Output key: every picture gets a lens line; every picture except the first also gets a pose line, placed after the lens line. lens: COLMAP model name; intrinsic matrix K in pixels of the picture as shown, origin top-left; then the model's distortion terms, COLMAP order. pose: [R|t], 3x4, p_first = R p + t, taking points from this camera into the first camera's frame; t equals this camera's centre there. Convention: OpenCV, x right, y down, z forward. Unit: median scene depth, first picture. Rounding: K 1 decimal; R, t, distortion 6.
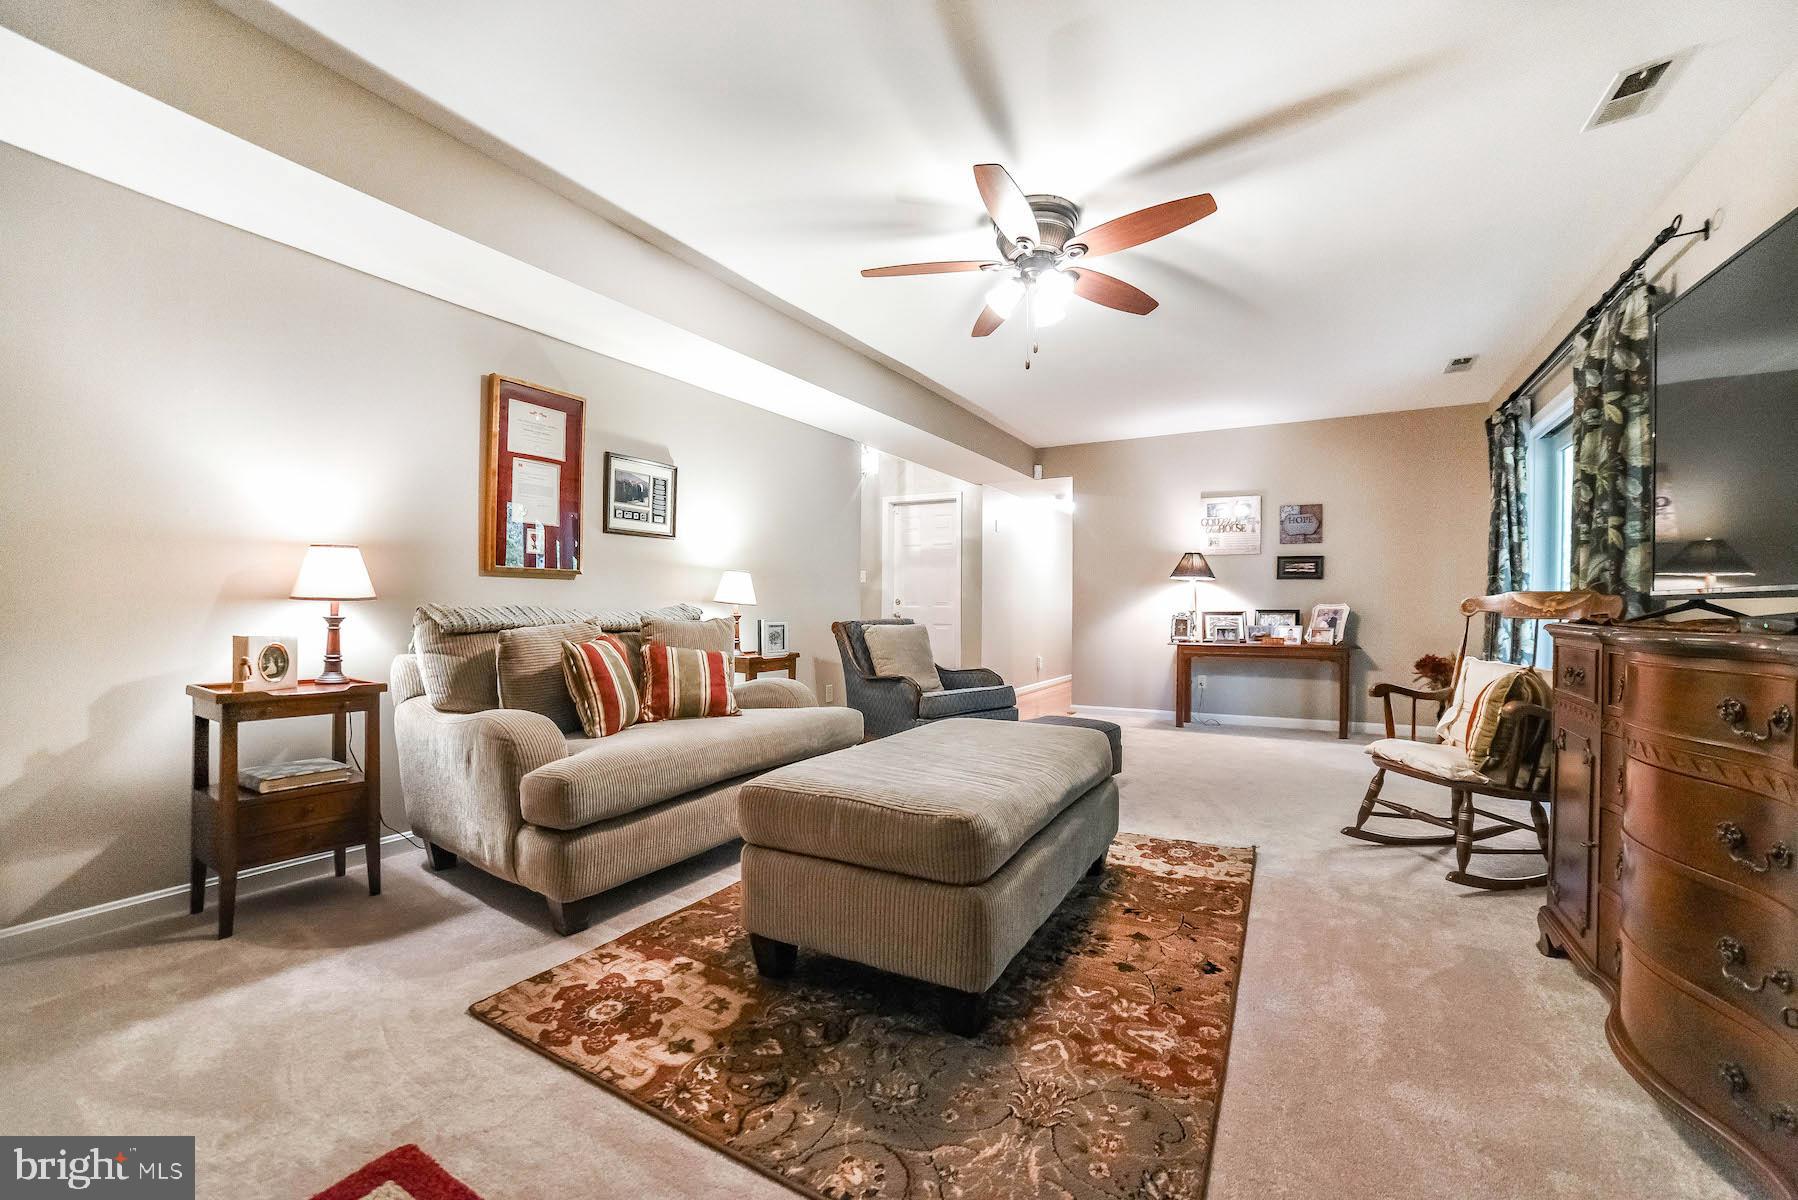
lens RADIAL K [[720.7, 0, 892.3], [0, 720.7, 613.3], [0, 0, 1]] dist [-0.095619, 0.040892]
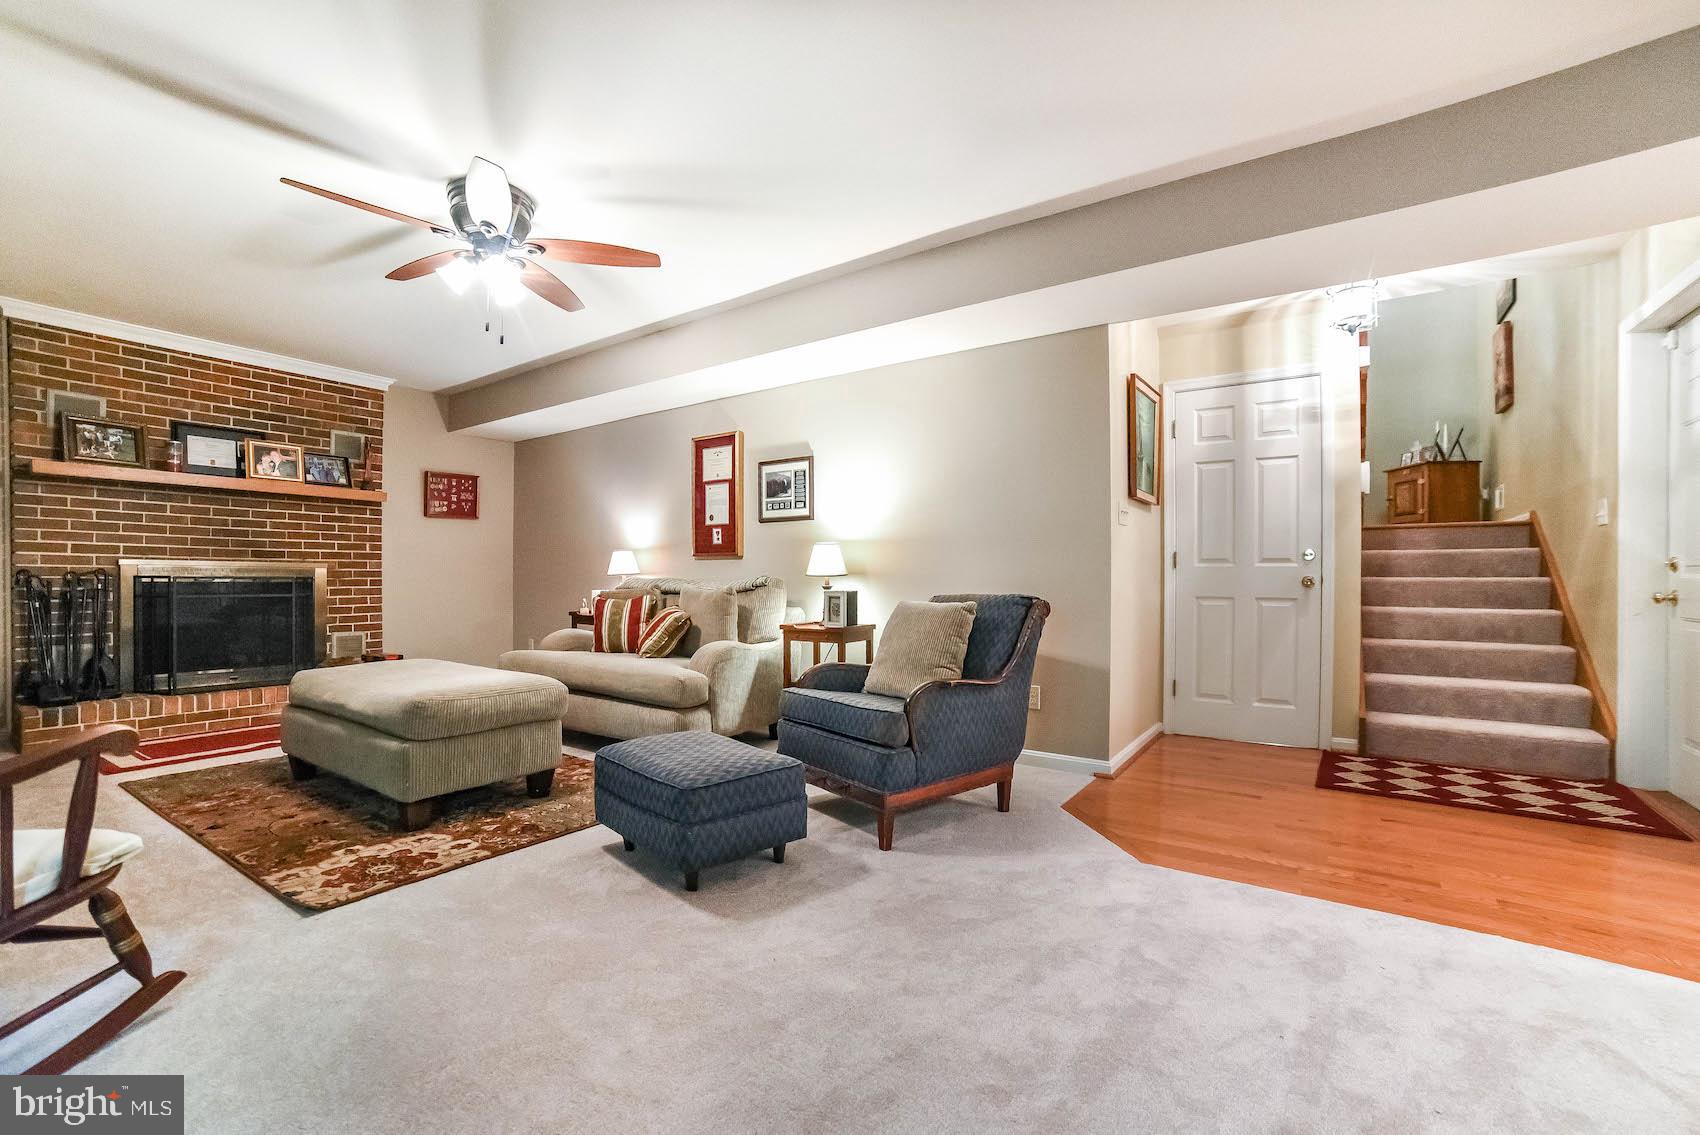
lens RADIAL K [[709.8, 0, 852.8], [0, 709.8, 581.4], [0, 0, 1]] dist [-0.075027, 0.034500]
pose [[-0.066602, 0.003373, -0.997774, 1.076661], [-0.008074, 0.999960, 0.003920, -0.009363], [0.997747, 0.008317, -0.066572, 1.462457]]
